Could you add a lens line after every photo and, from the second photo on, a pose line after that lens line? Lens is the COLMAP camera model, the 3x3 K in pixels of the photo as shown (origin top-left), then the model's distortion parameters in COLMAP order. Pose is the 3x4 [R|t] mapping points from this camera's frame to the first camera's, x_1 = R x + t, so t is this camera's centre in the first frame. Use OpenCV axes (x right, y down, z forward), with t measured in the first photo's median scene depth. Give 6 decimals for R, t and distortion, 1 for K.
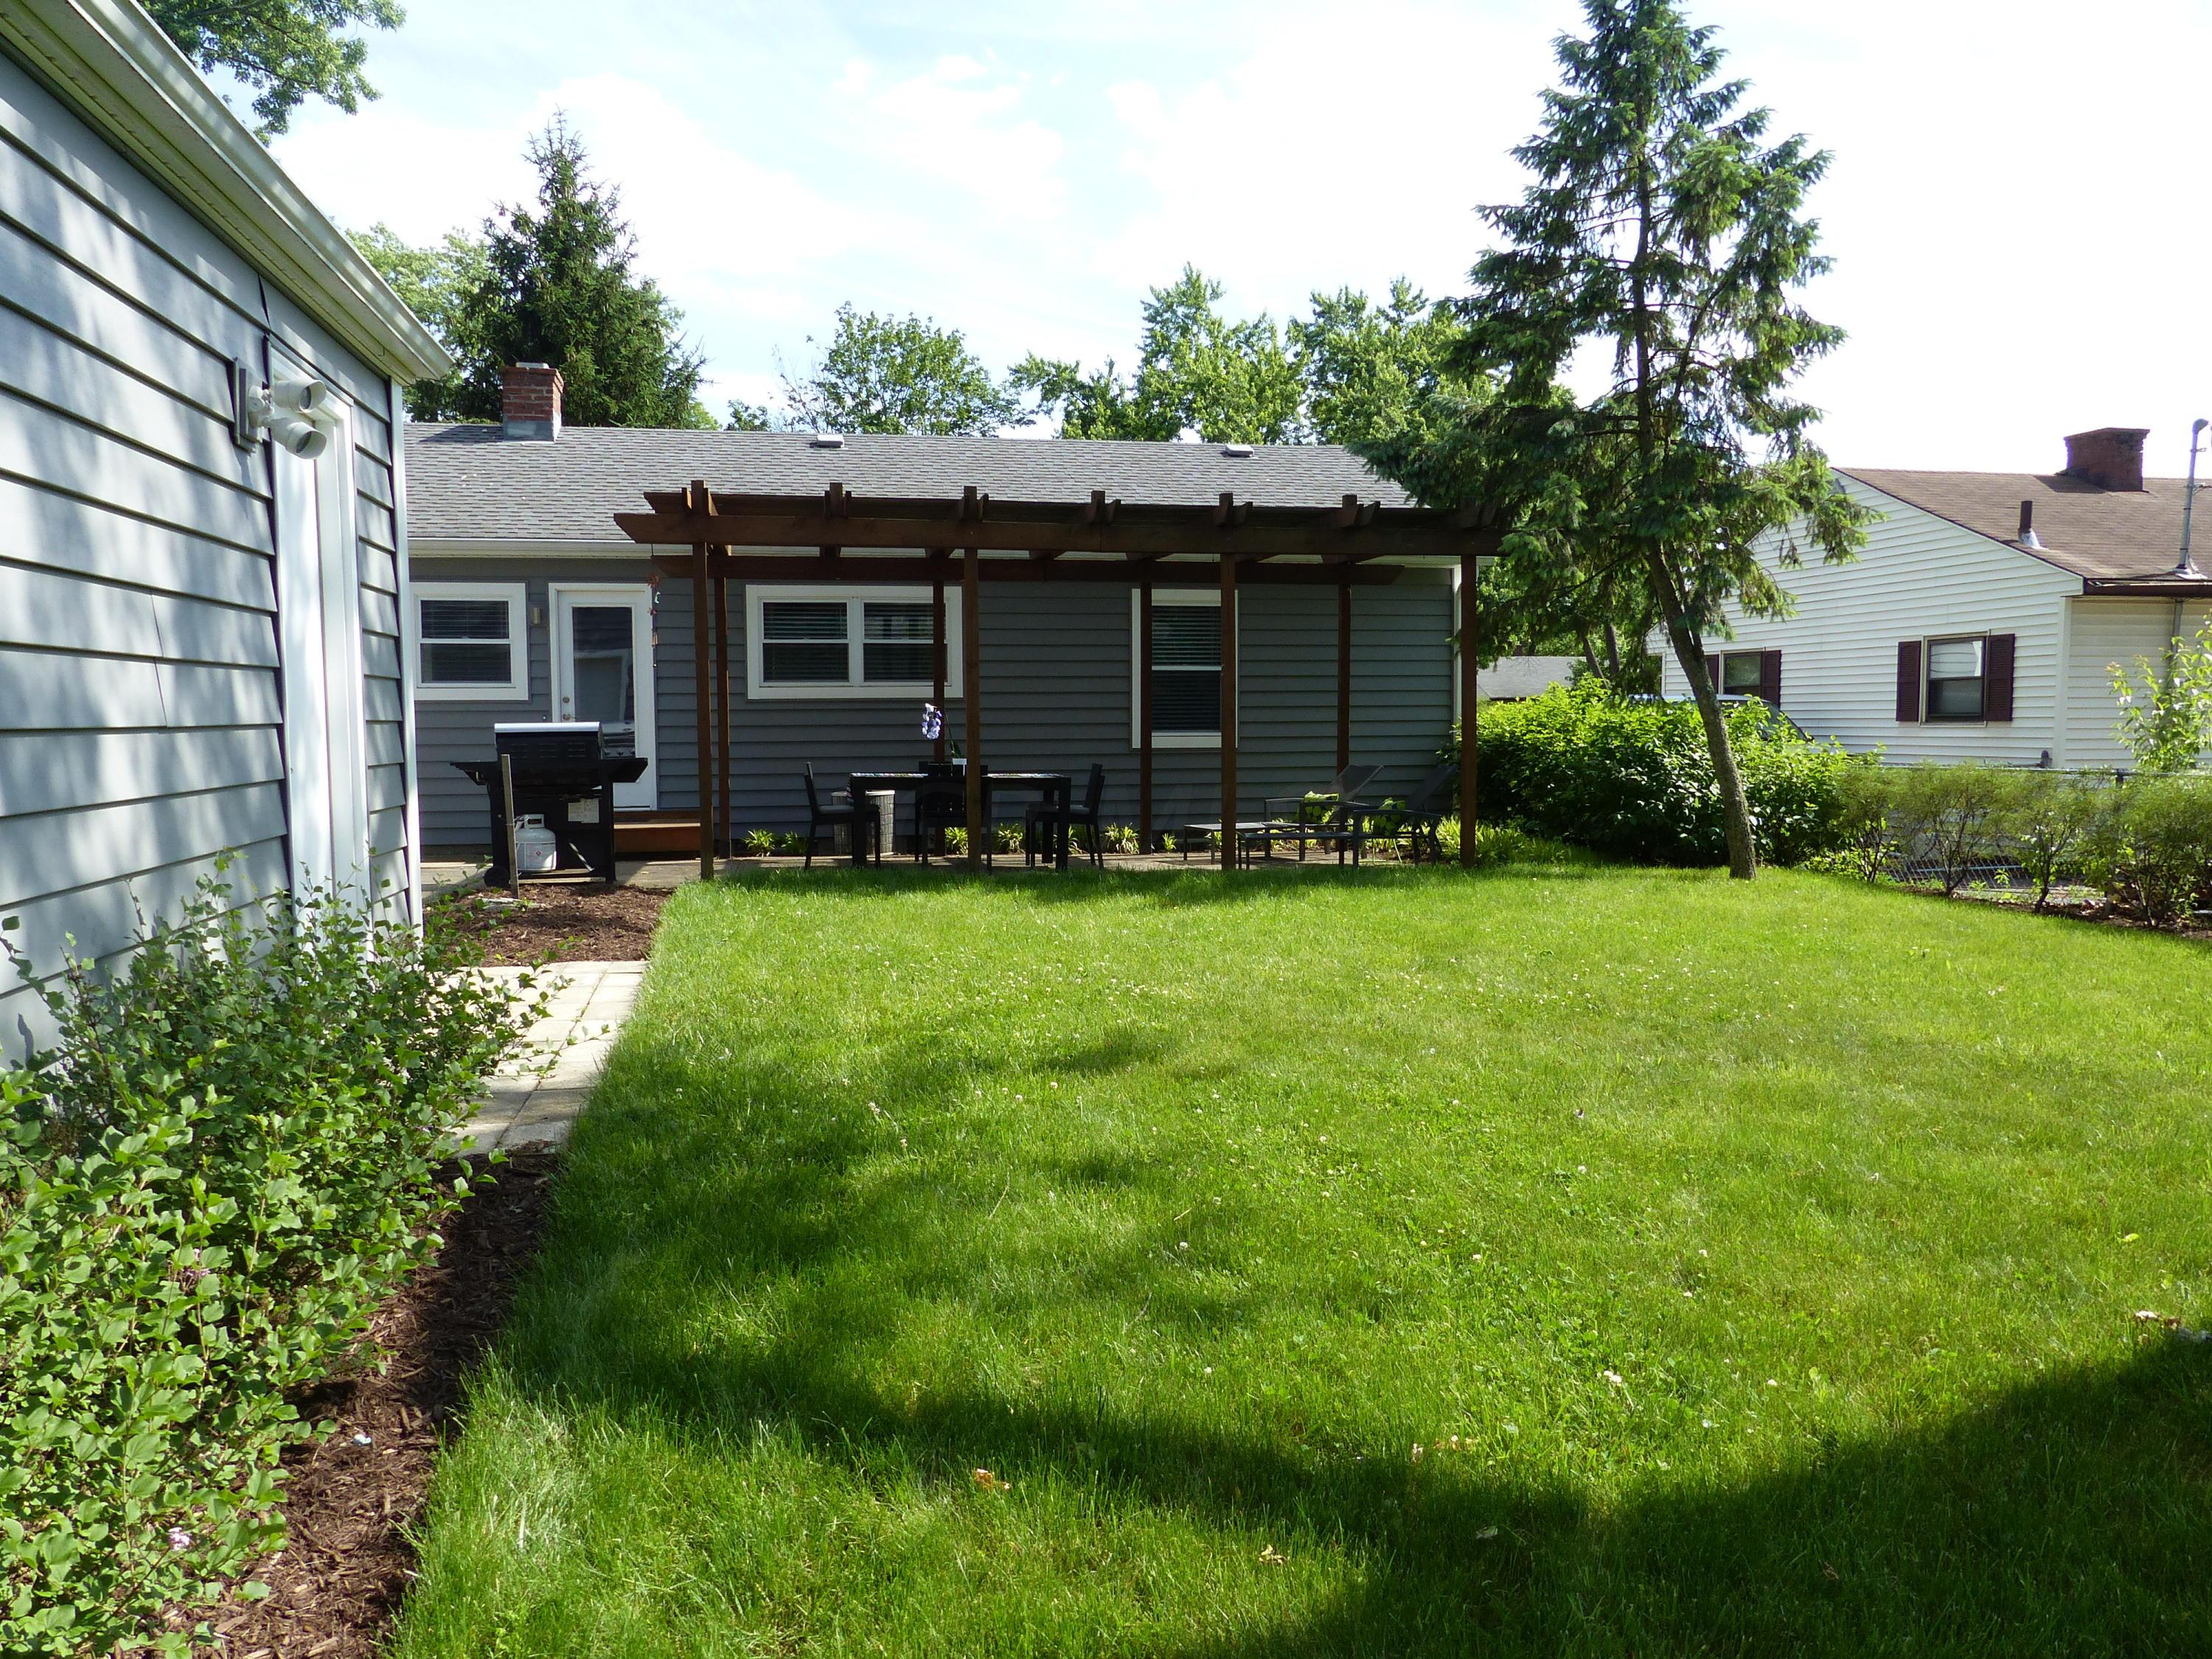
lens RADIAL K [[1645.4, 0, 1106.0], [0, 1645.4, 829.5], [0, 0, 1]] dist [-0.042723, 0.028947]
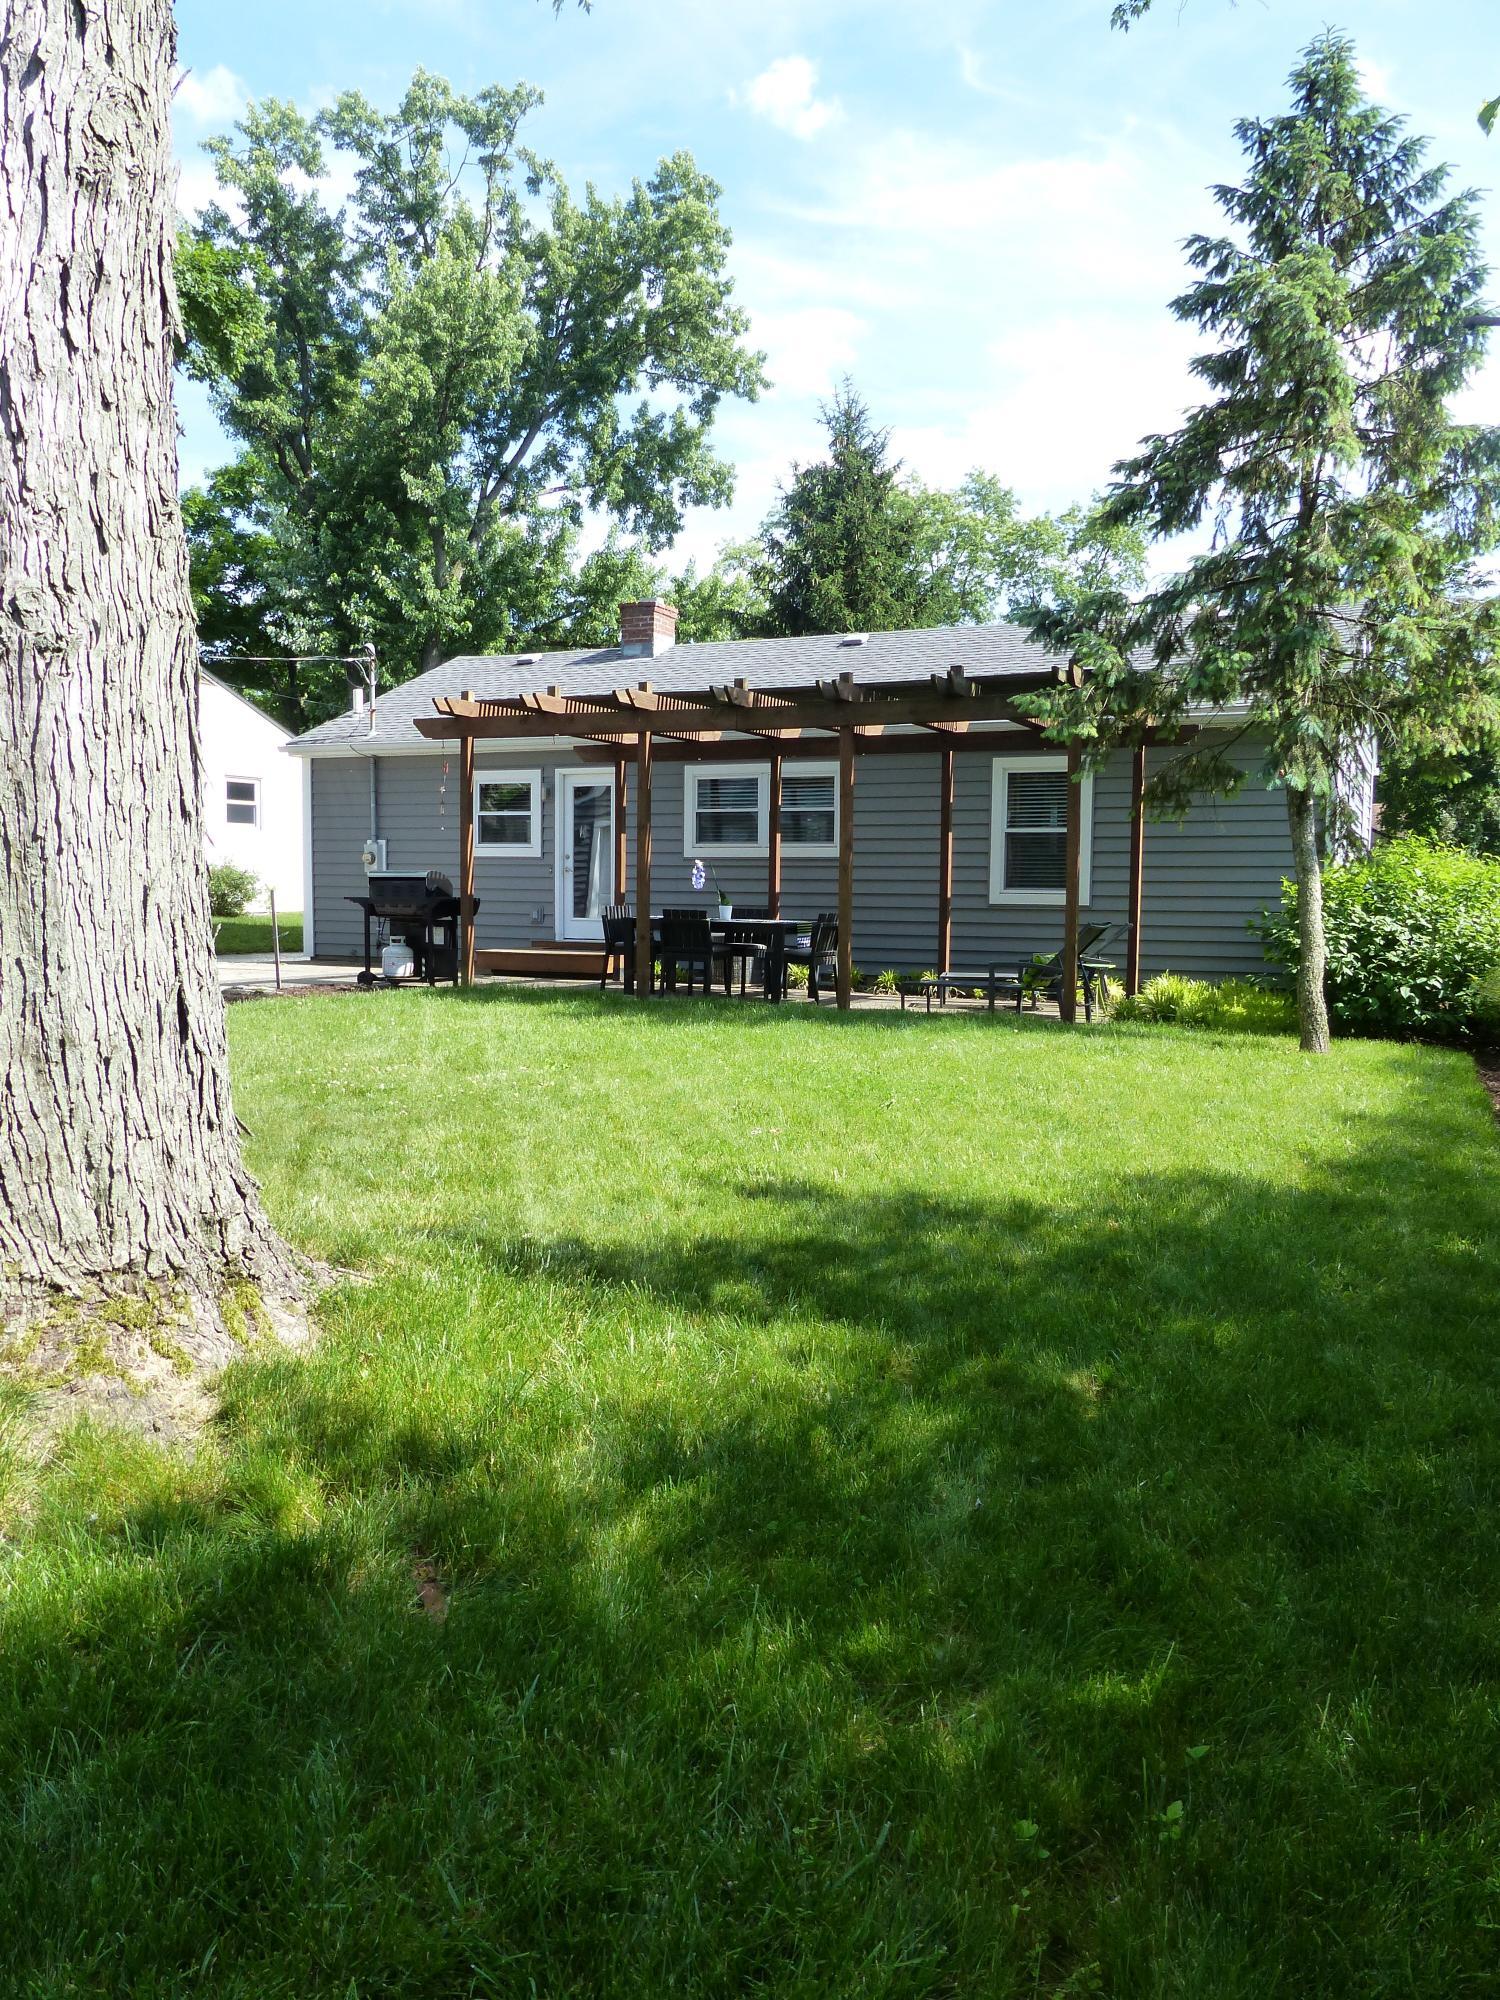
lens RADIAL K [[1487.7, 0, 750.0], [0, 1487.7, 1000.0], [0, 0, 1]] dist [-0.042723, 0.028947]
pose [[0.797954, 0.062634, -0.599455, 0.508706], [-0.053270, 0.998022, 0.033369, -0.010034], [0.600359, 0.005306, 0.799713, 0.115772]]
